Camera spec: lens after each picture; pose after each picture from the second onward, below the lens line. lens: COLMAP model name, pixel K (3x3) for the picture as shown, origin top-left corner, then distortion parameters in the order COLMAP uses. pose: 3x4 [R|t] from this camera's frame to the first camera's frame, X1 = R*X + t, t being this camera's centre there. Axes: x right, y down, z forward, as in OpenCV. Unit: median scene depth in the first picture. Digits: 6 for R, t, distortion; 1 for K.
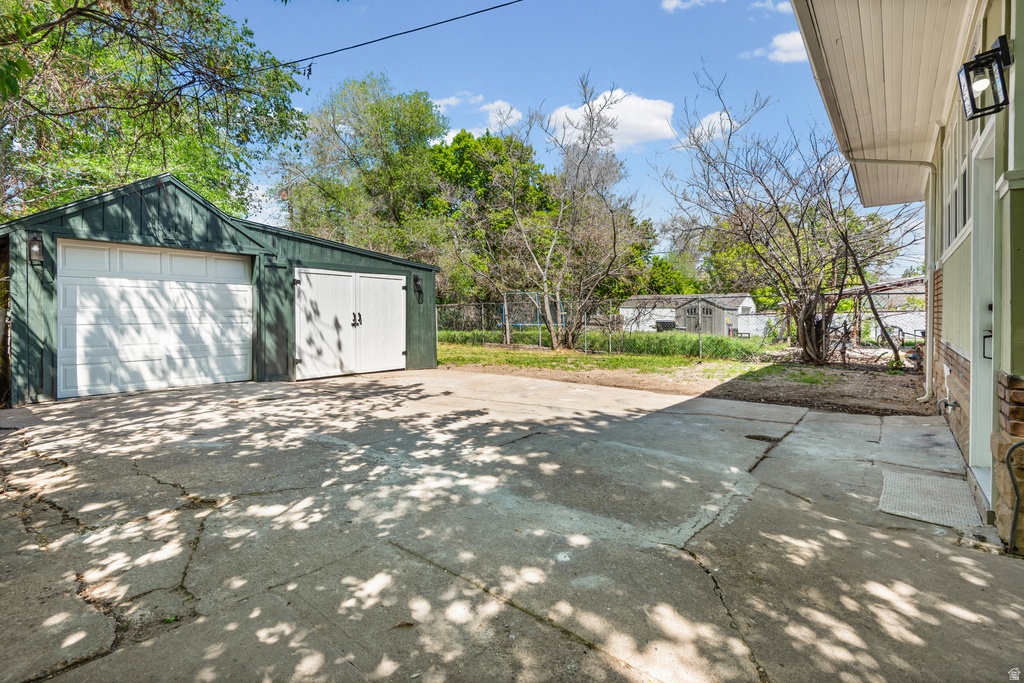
lens RADIAL K [[463.5, 0, 511.8], [0, 463.5, 322.2], [0, 0, 1]] dist [0.001939, -0.011314]
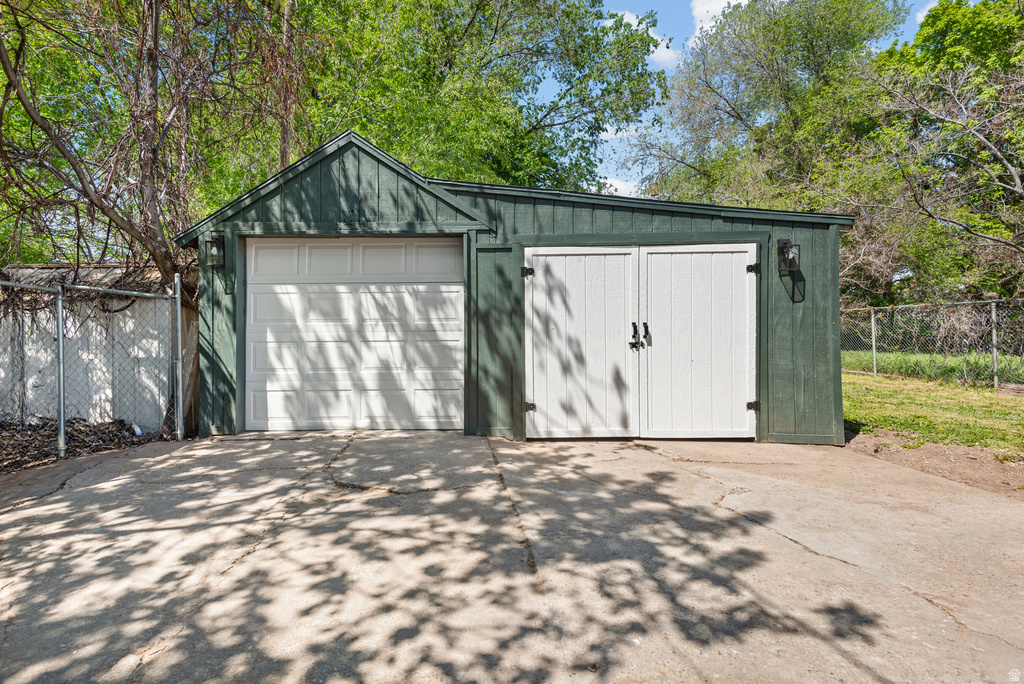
lens RADIAL K [[484.4, 0, 469.0], [0, 484.4, 333.7], [0, 0, 1]] dist [0.032041, -0.017263]
pose [[0.636958, 0.001611, -0.770897, -0.030549], [-0.002912, 0.999996, -0.000316, -0.006616], [0.770893, 0.002446, 0.636960, 0.456846]]
